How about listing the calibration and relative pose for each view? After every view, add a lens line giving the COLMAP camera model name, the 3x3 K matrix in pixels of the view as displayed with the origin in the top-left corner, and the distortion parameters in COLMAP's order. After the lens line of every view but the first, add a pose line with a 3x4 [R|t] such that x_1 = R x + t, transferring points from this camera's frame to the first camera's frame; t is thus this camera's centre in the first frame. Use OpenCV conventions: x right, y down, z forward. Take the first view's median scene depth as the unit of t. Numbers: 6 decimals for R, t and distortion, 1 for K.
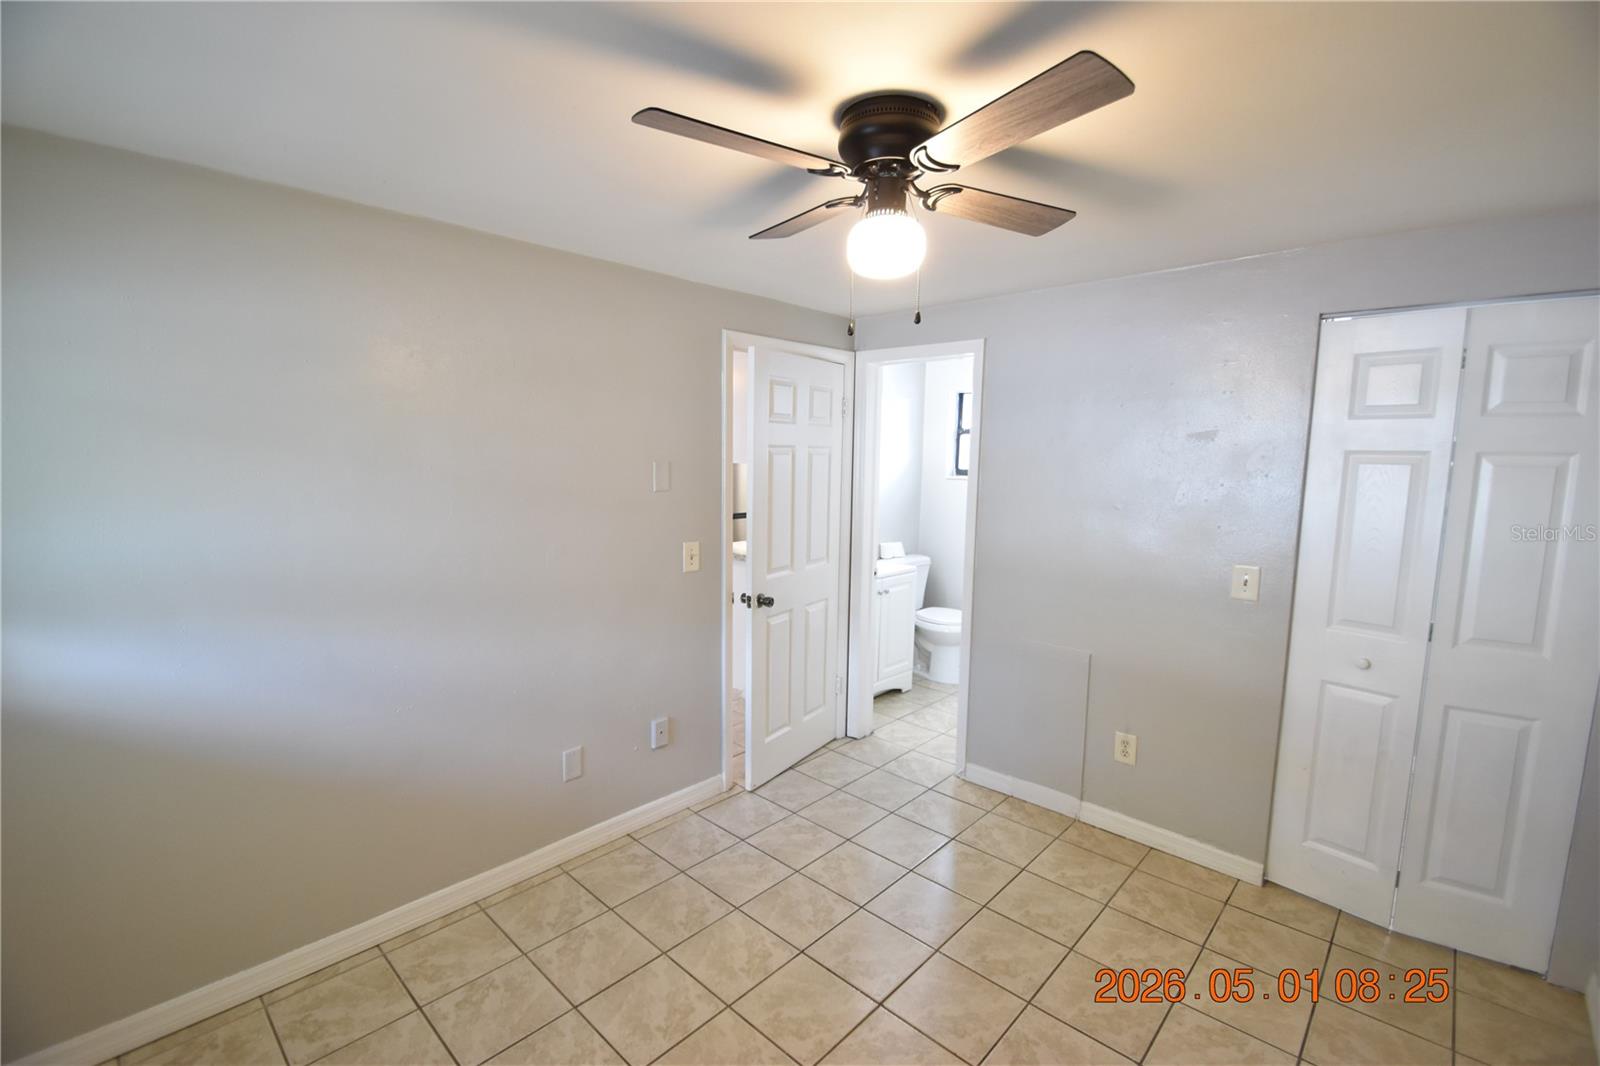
lens RADIAL K [[701.1, 0, 797.8], [0, 701.1, 540.9], [0, 0, 1]] dist [0.014517, -0.015547]
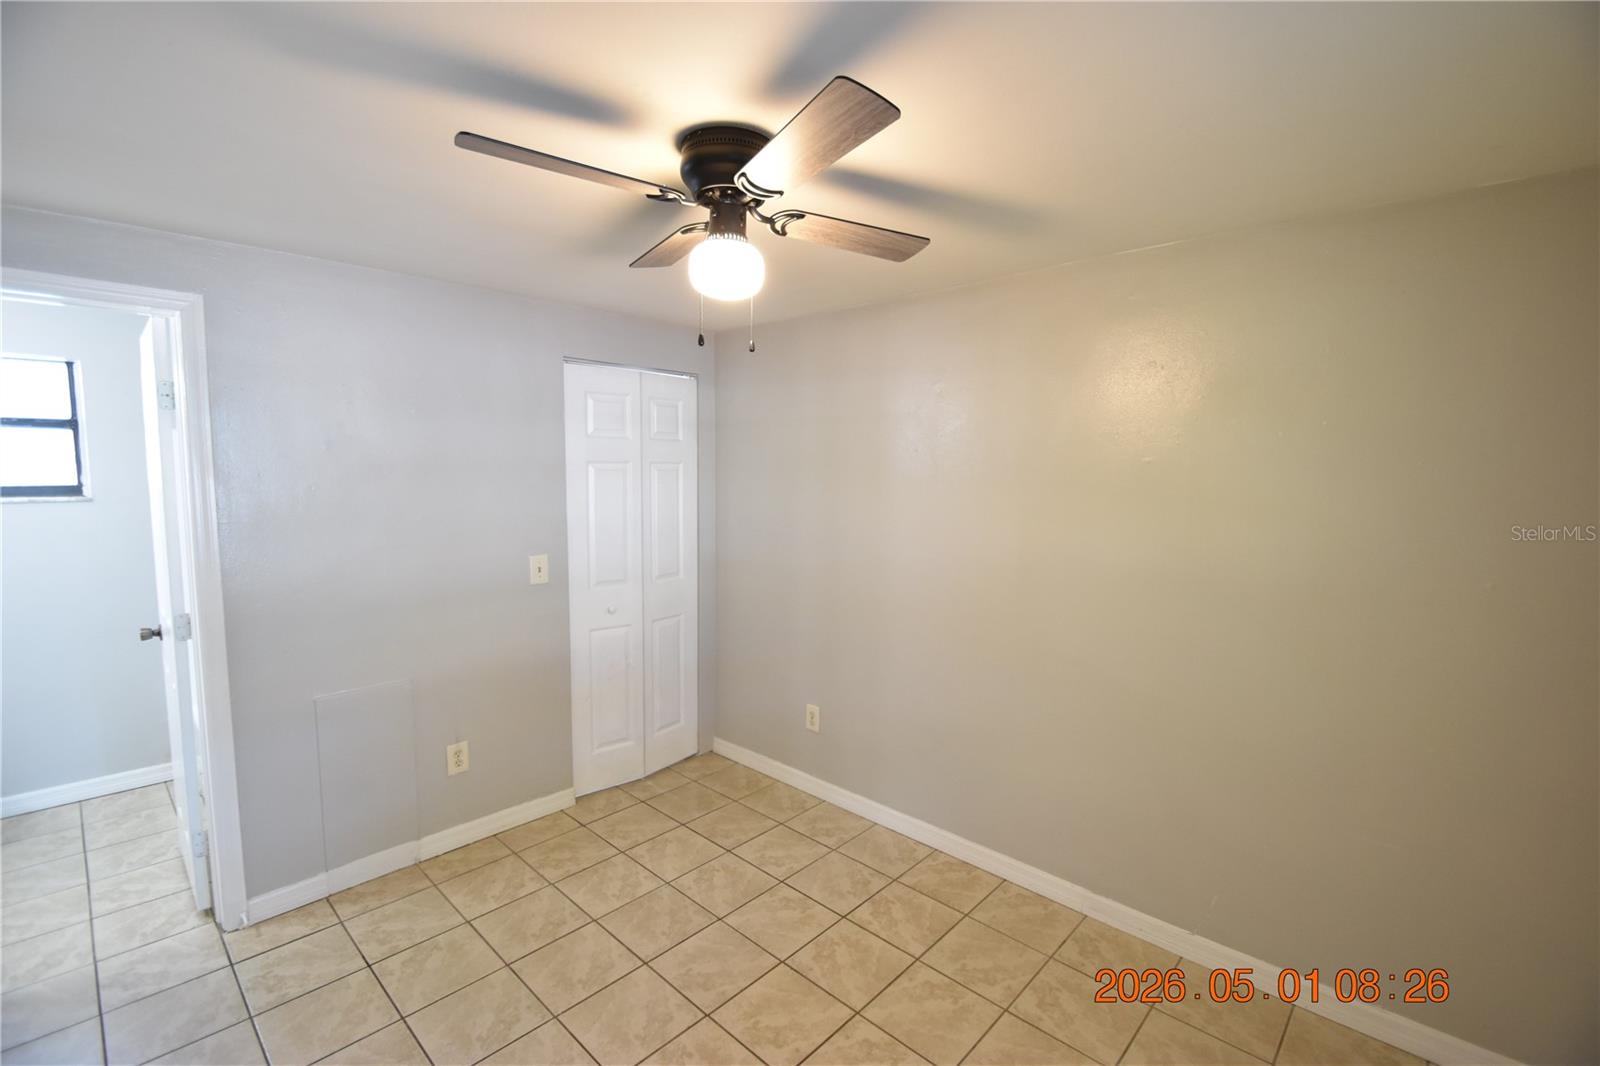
lens RADIAL K [[701.1, 0, 797.8], [0, 701.1, 540.9], [0, 0, 1]] dist [0.014517, -0.015547]
pose [[0.005682, -0.112808, 0.993601, -0.566634], [0.115109, 0.987085, 0.111410, -0.074876], [-0.993337, 0.113739, 0.018594, 0.549445]]
